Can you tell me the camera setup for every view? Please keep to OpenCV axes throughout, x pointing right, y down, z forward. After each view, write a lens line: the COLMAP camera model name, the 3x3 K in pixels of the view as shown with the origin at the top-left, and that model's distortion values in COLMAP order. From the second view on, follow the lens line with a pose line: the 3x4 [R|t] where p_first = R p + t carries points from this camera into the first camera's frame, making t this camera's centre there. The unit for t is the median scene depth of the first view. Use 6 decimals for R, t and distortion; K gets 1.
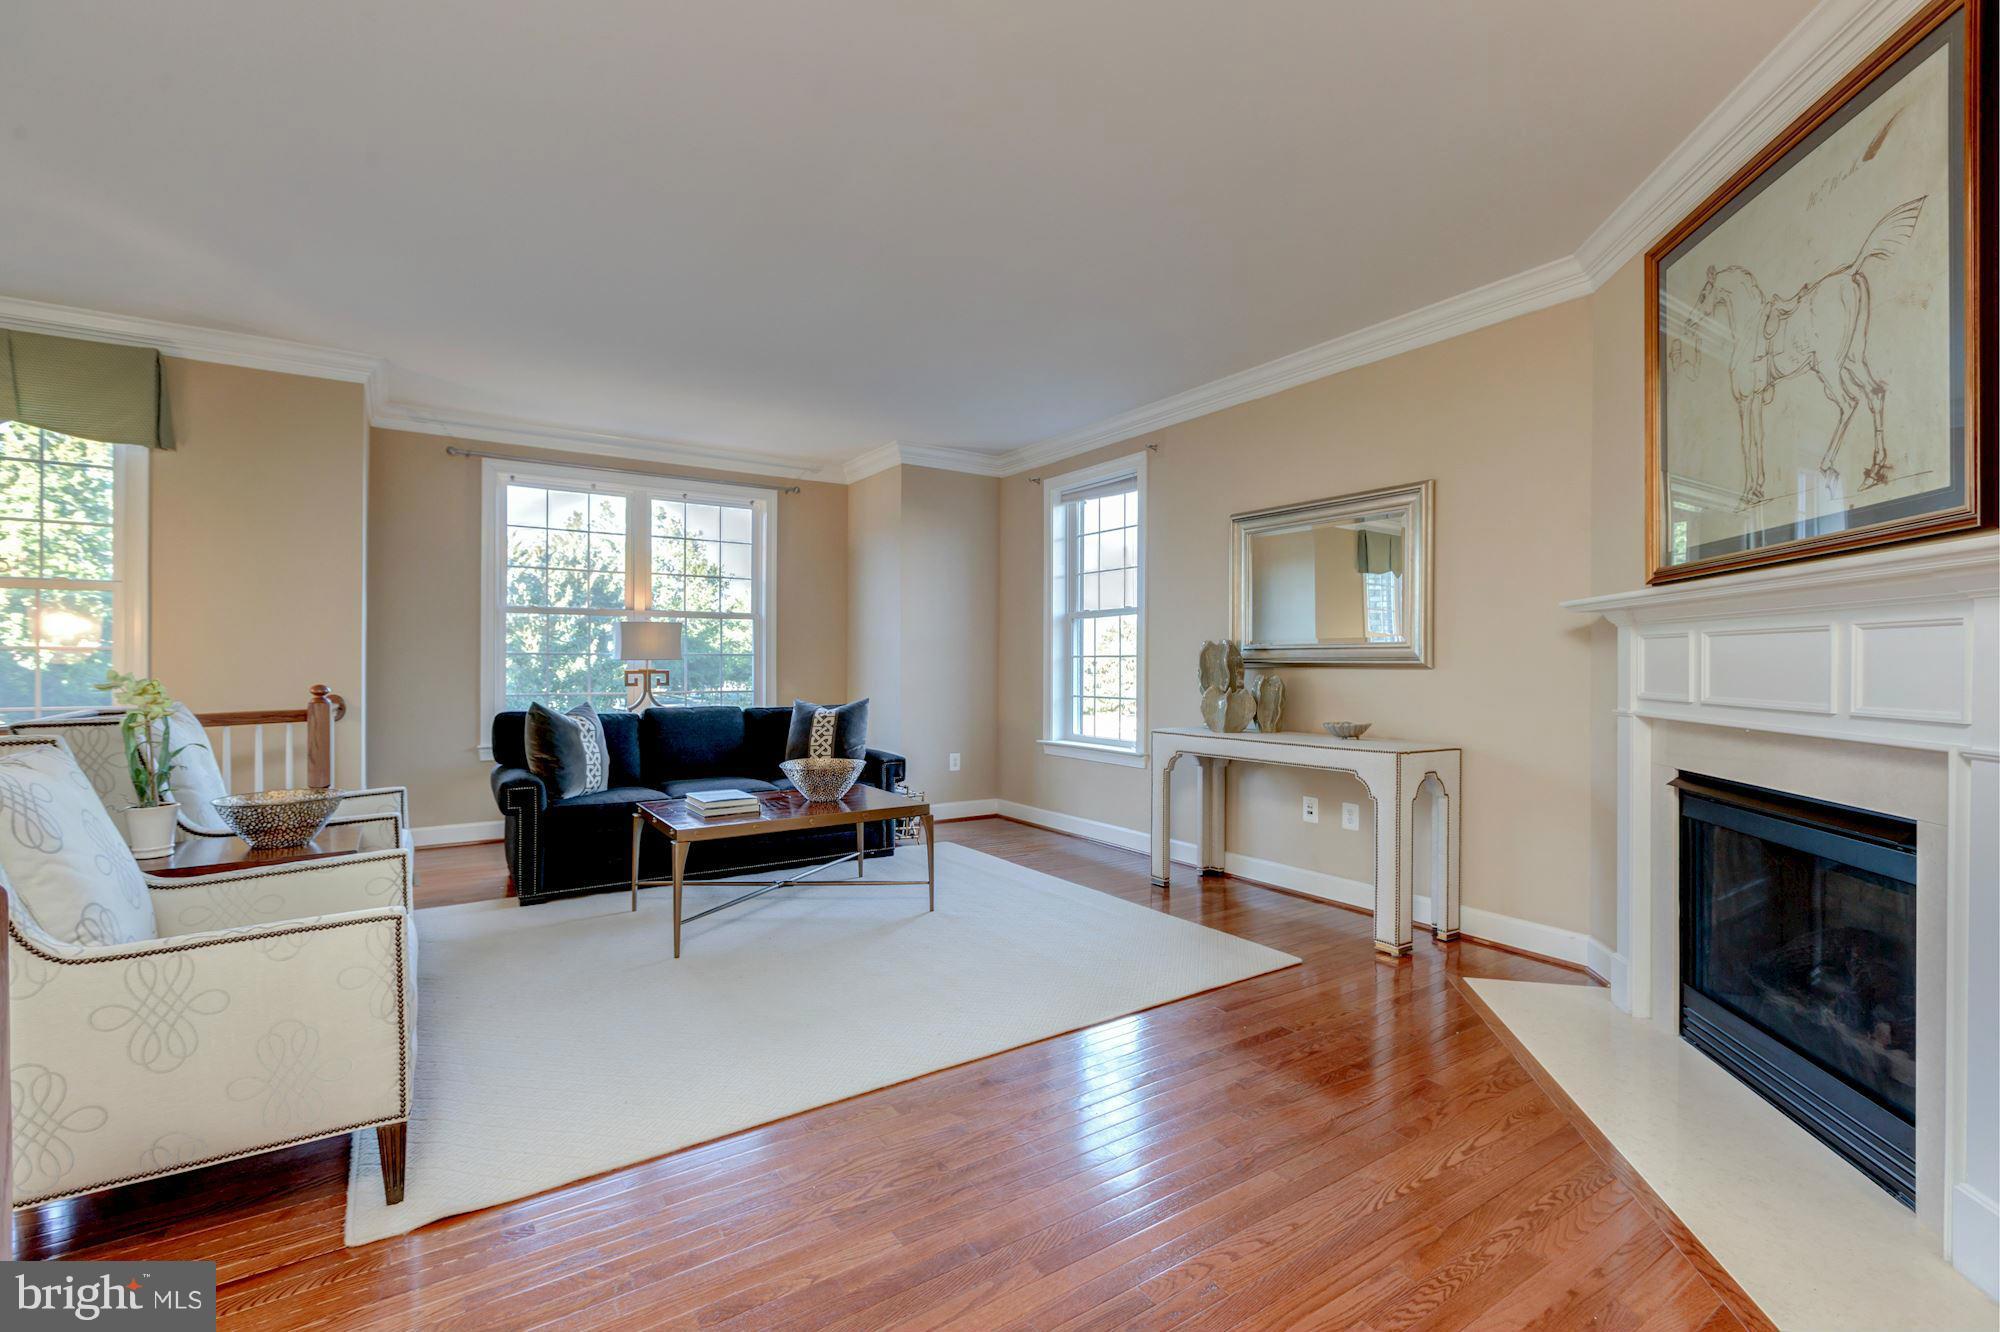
lens RADIAL K [[886.4, 0, 995.5], [0, 886.4, 662.3], [0, 0, 1]] dist [0.000219, -0.000243]
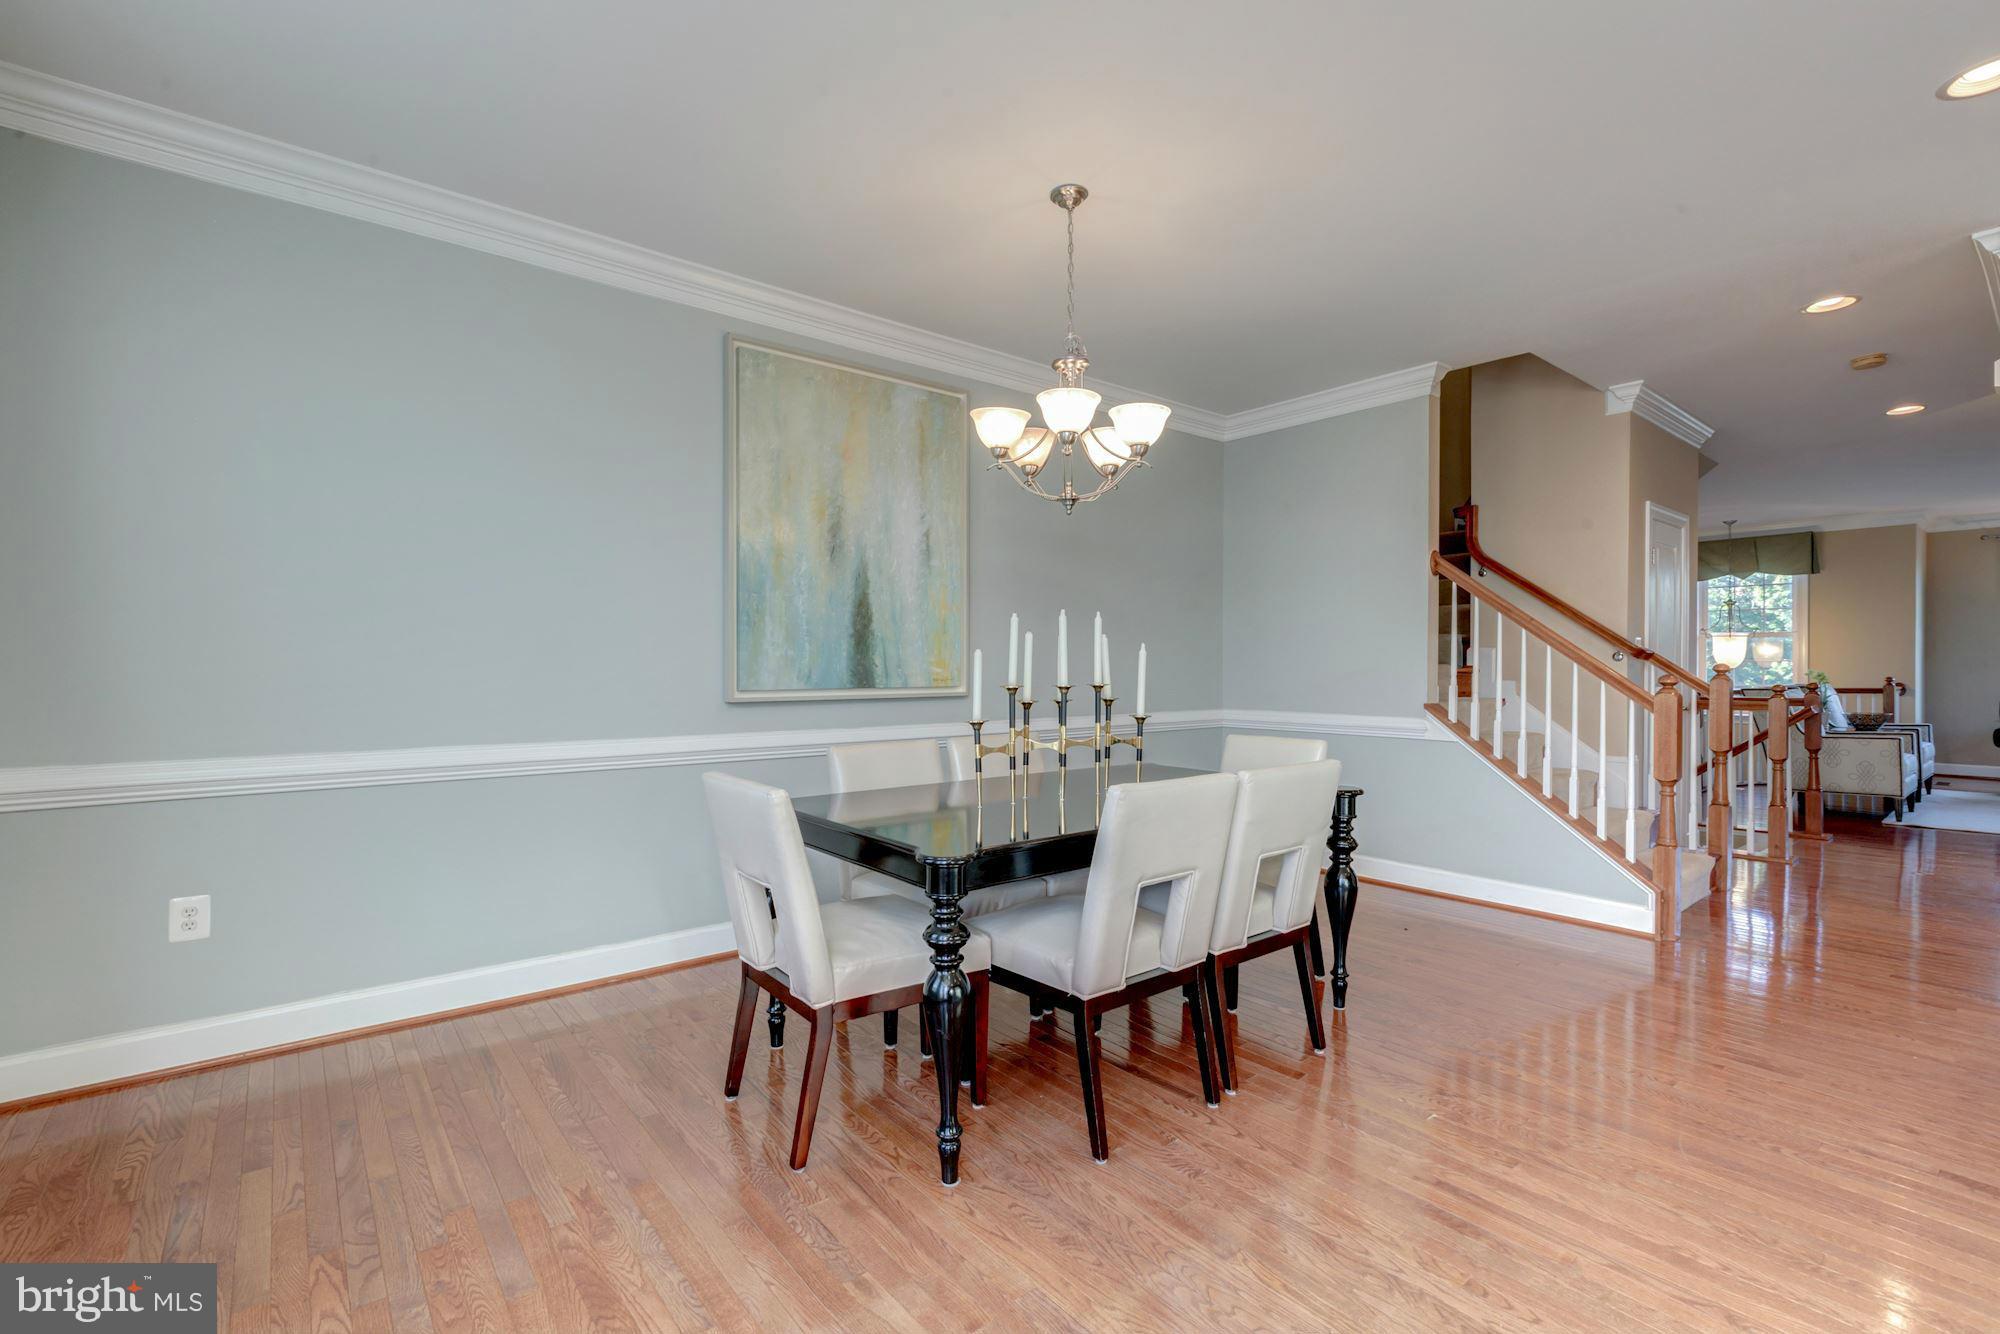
lens RADIAL K [[886.4, 0, 995.5], [0, 886.4, 663.3], [0, 0, 1]] dist [0.000219, -0.000243]
pose [[0.116717, 0.002374, -0.993162, 1.158842], [-0.008084, 0.999966, 0.001441, 0.005997], [0.993132, 0.007860, 0.116733, -1.454006]]
